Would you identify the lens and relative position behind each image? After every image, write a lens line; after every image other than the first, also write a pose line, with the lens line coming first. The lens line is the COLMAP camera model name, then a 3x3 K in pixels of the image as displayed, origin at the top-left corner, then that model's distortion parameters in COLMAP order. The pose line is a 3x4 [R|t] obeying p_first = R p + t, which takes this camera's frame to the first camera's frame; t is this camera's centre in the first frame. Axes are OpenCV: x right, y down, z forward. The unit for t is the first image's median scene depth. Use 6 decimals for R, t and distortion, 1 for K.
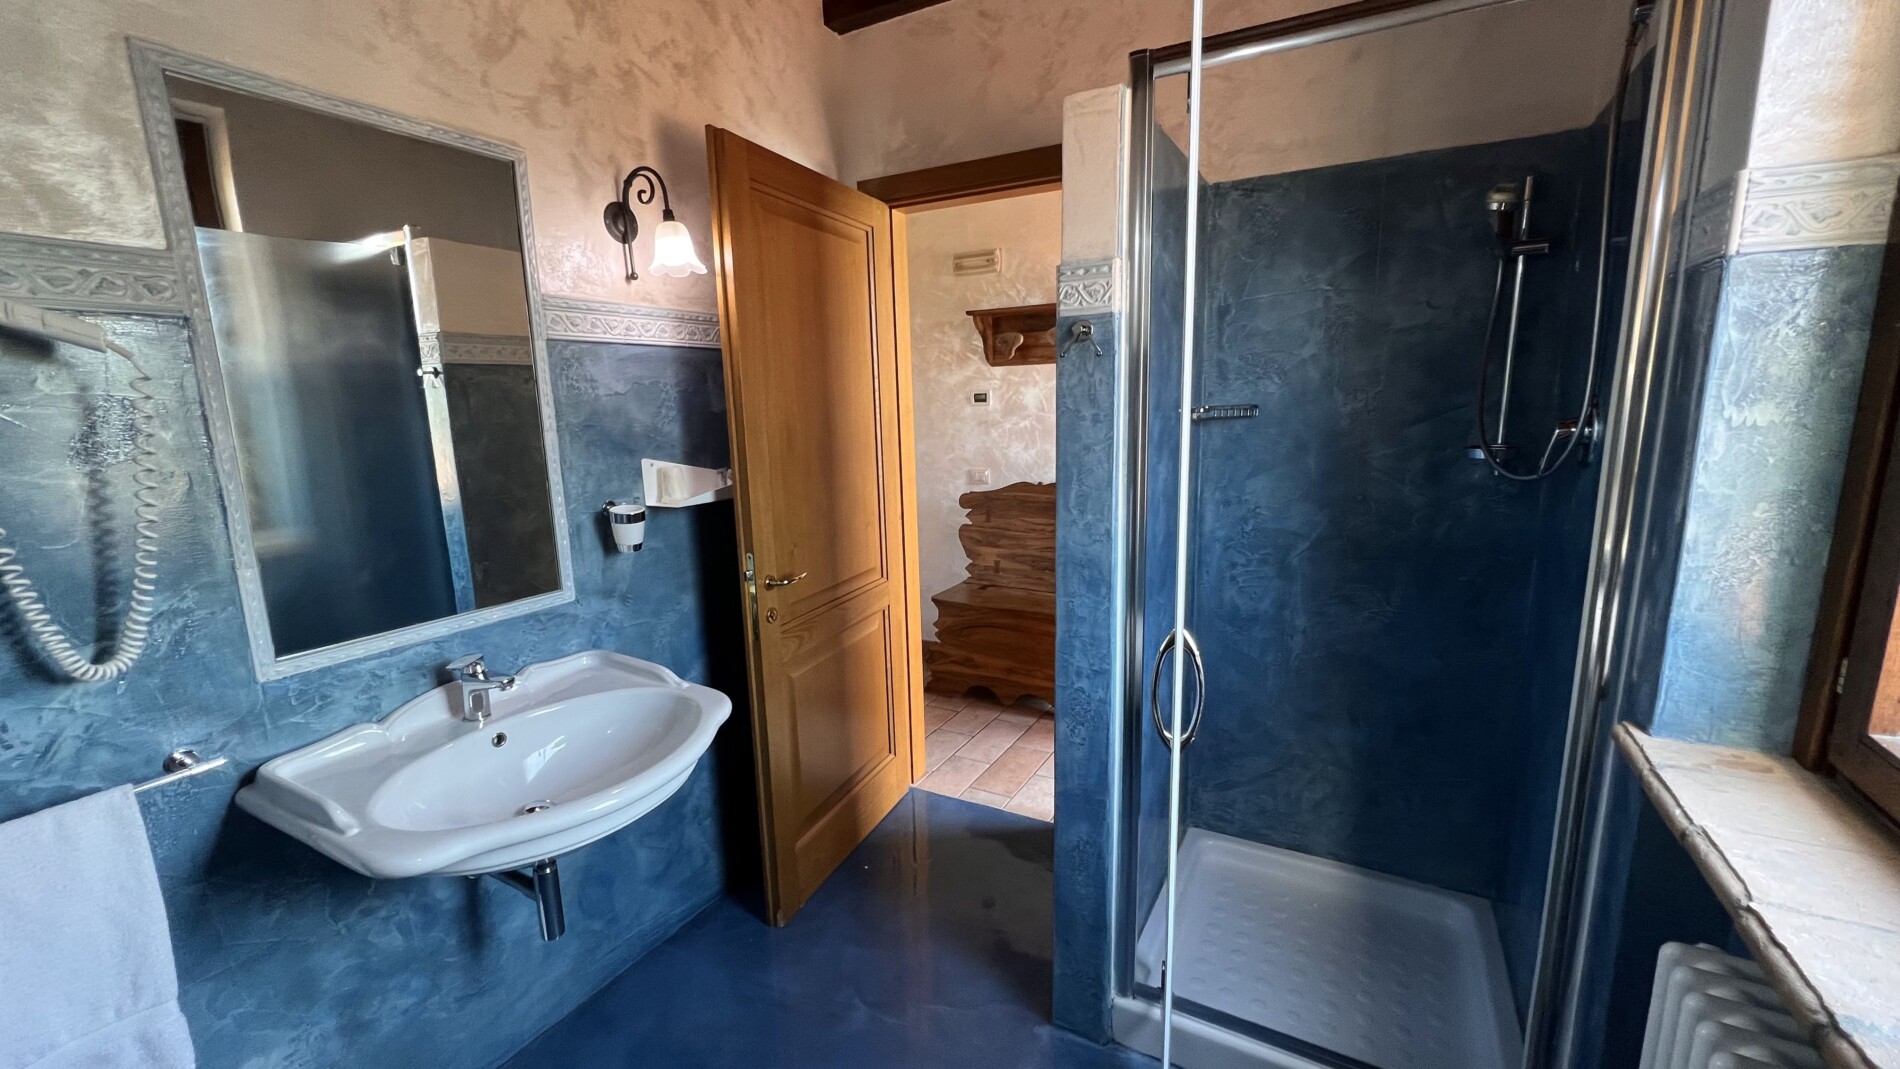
lens RADIAL K [[766.8, 0, 948.3], [0, 766.8, 534.8], [0, 0, 1]] dist [-0.002775, 0.001587]
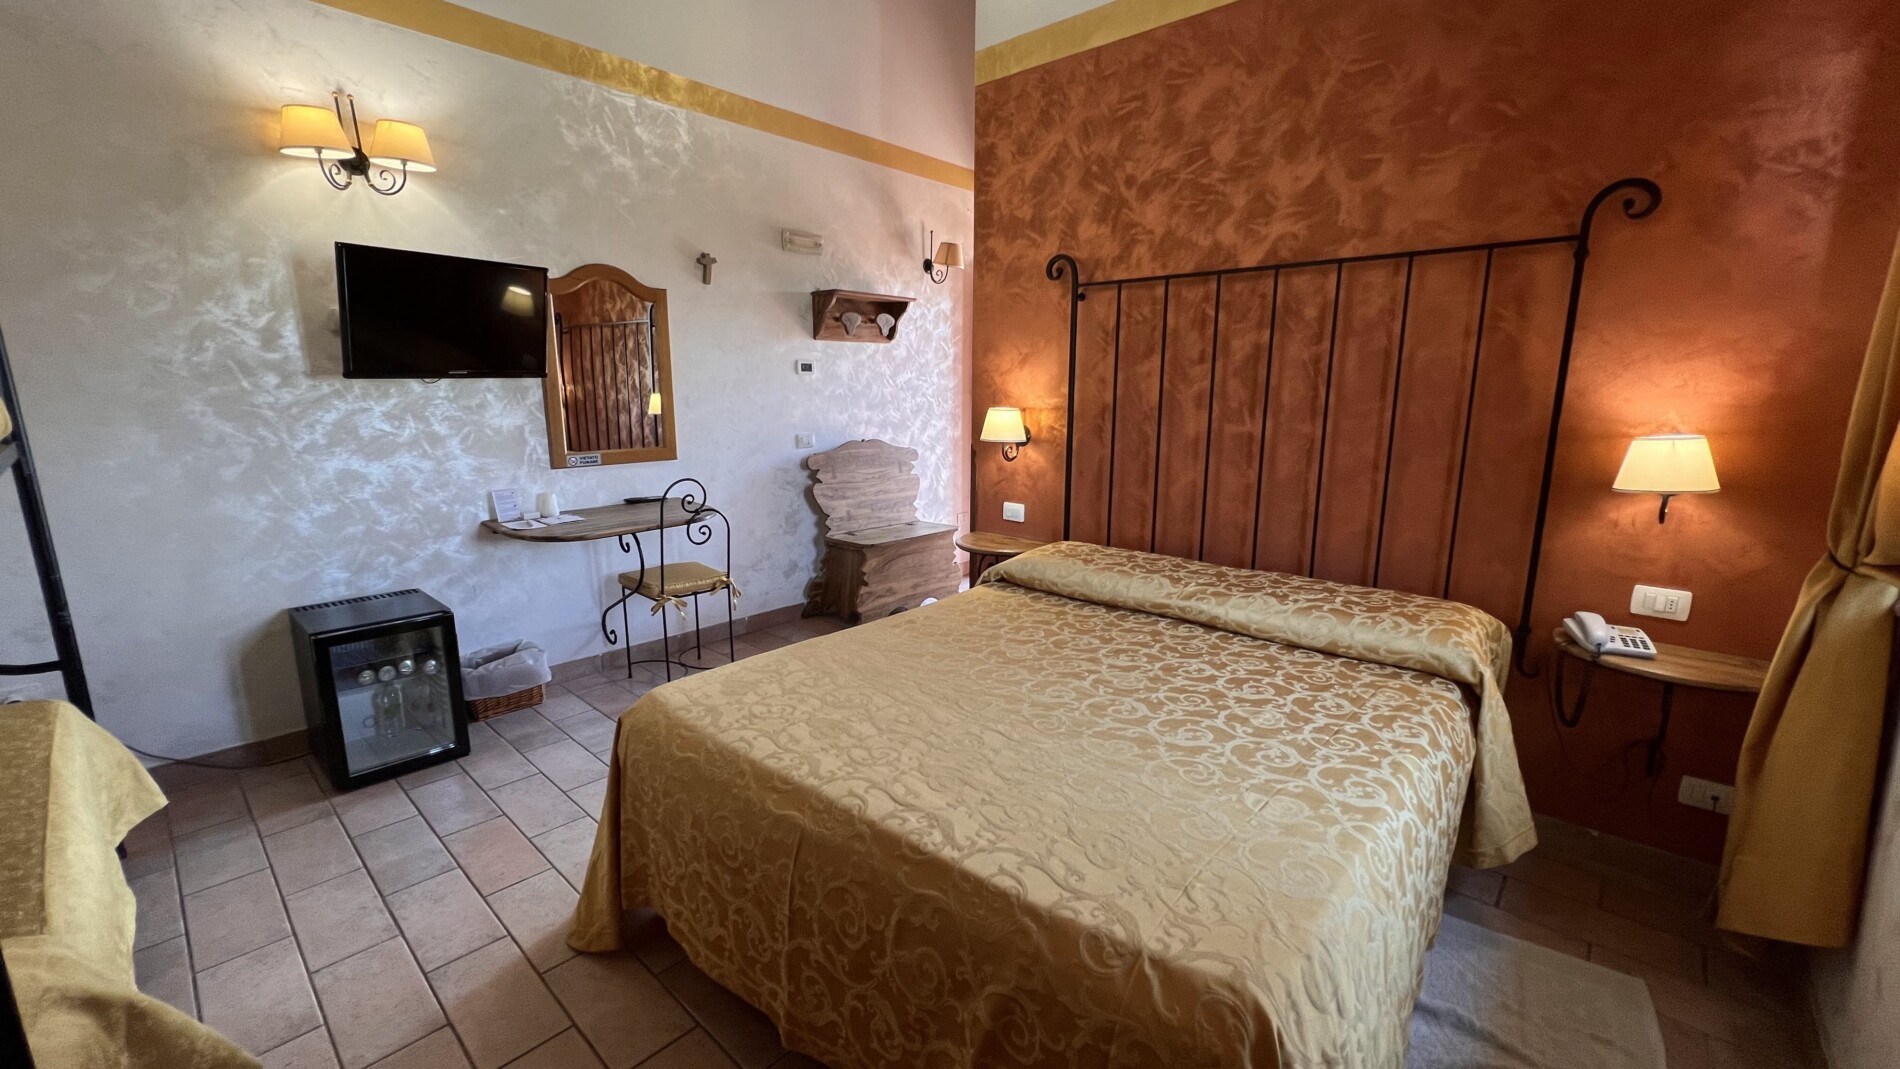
lens RADIAL K [[766.8, 0, 953.5], [0, 766.8, 537.7], [0, 0, 1]] dist [-0.002775, 0.001587]
pose [[0.238335, -0.163438, 0.957332, -2.838235], [0.161435, 0.978691, 0.126894, -0.130485], [-0.957672, 0.124304, 0.259641, 1.557770]]
